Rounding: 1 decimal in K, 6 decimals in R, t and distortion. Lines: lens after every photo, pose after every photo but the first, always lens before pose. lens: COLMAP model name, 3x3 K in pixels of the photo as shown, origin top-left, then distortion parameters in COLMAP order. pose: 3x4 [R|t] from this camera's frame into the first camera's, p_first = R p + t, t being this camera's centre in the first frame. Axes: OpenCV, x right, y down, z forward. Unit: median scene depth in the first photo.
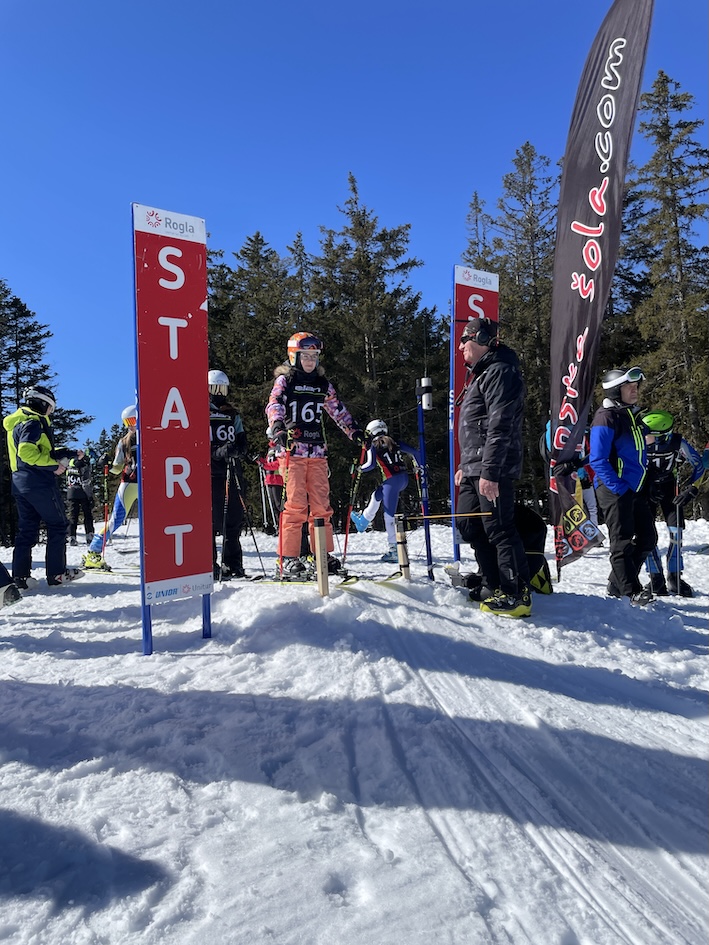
lens RADIAL K [[708.9, 0, 354.5], [0, 708.9, 472.5], [0, 0, 1]] dist [0.110946, -0.128737]
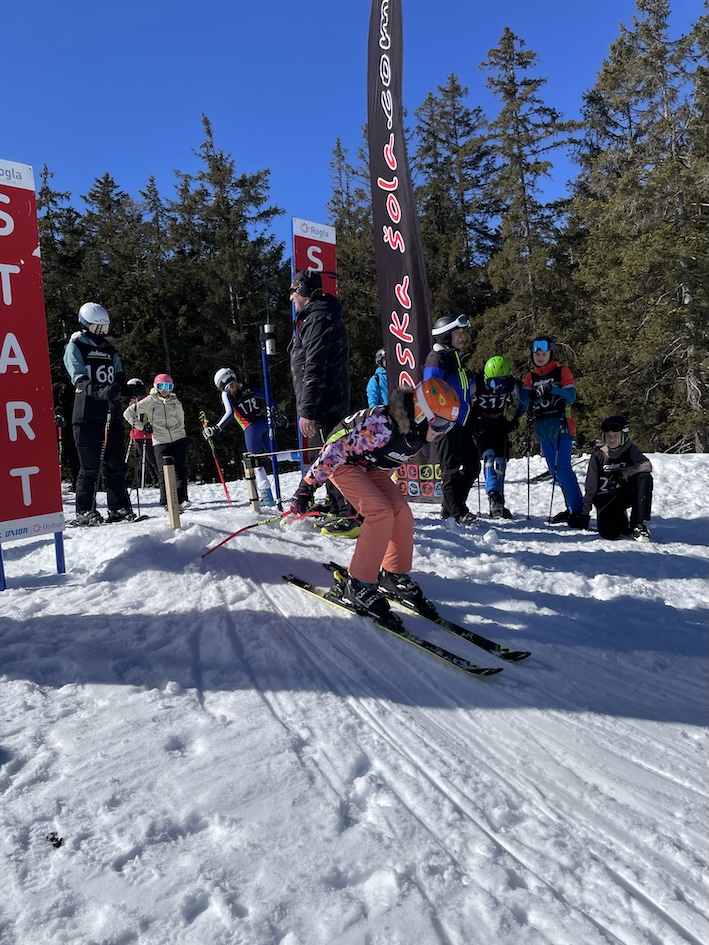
lens RADIAL K [[708.6, 0, 358.7], [0, 708.6, 473.4], [0, 0, 1]] dist [0.106630, -0.132446]
pose [[0.983616, -0.043675, 0.174906, 0.052084], [0.032115, 0.997142, 0.068388, 0.029286], [-0.177393, -0.061651, 0.982207, -0.126125]]
